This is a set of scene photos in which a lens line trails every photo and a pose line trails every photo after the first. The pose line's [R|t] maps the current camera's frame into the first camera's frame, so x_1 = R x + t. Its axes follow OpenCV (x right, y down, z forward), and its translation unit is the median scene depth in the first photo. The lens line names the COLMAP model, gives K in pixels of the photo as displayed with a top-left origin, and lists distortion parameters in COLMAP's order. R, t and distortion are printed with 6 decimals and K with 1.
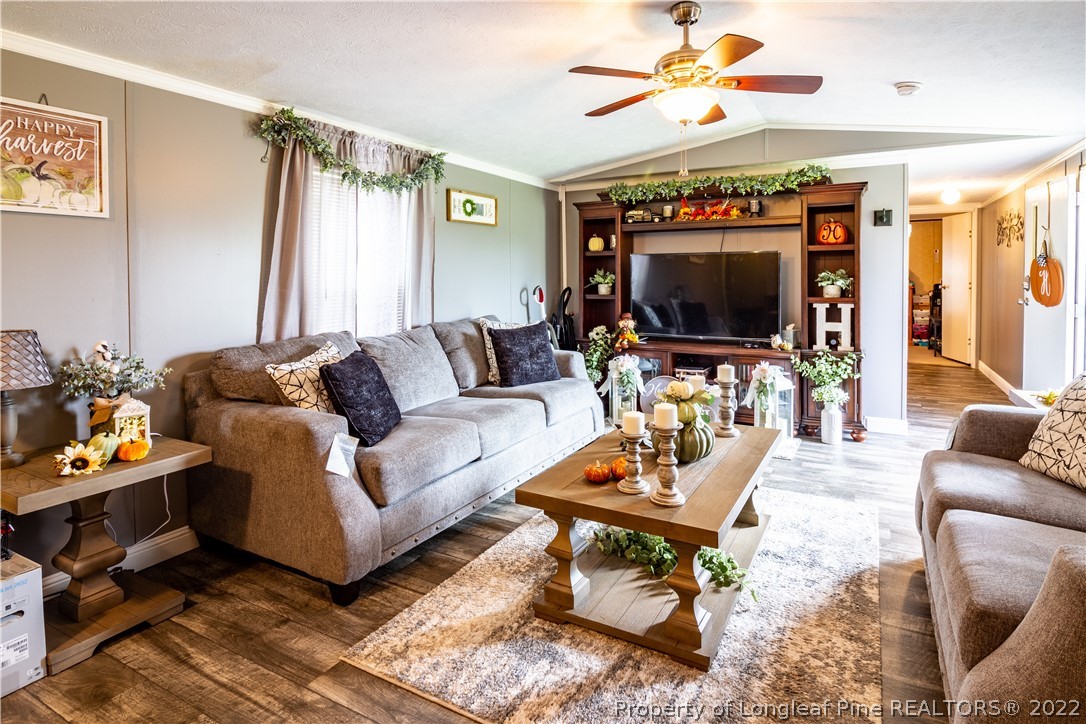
lens RADIAL K [[565.2, 0, 560.9], [0, 565.2, 292.4], [0, 0, 1]] dist [-0.003120, -0.002054]
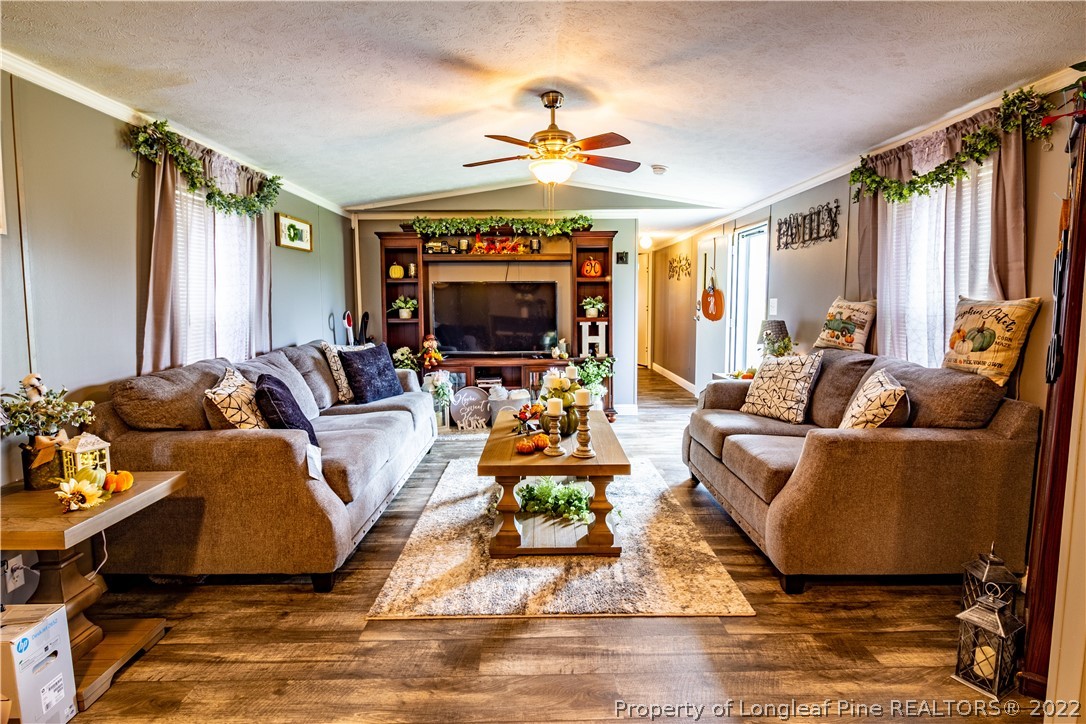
lens RADIAL K [[556.8, 0, 541.4], [0, 556.8, 350.0], [0, 0, 1]] dist [-0.000366, -0.001239]
pose [[0.872935, -0.043984, 0.485850, -0.279669], [0.015872, 0.997961, 0.061828, 0.003174], [-0.487579, -0.046260, 0.871853, -0.087782]]
